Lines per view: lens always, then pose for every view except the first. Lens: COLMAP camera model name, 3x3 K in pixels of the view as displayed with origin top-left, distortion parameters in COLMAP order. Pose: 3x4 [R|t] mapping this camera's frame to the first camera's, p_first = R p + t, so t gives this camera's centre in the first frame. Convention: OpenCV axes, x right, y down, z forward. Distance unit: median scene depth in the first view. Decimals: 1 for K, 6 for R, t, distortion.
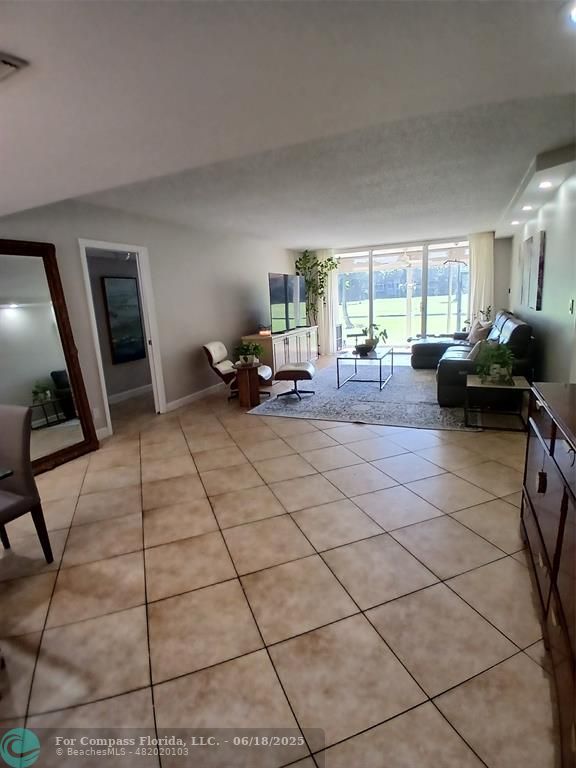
lens RADIAL K [[381.3, 0, 288.5], [0, 381.3, 385.4], [0, 0, 1]] dist [-0.013478, -0.034042]
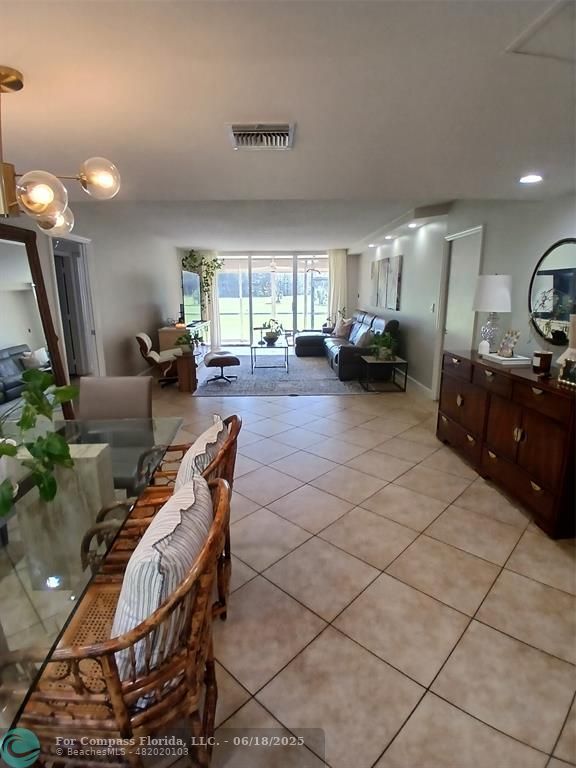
lens RADIAL K [[381.3, 0, 284.8], [0, 381.3, 385.7], [0, 0, 1]] dist [-0.013478, -0.034042]
pose [[0.904686, -0.054478, 0.422581, -0.236832], [0.052698, 0.998484, 0.015902, 0.027711], [-0.422807, 0.007883, 0.906186, -0.090274]]
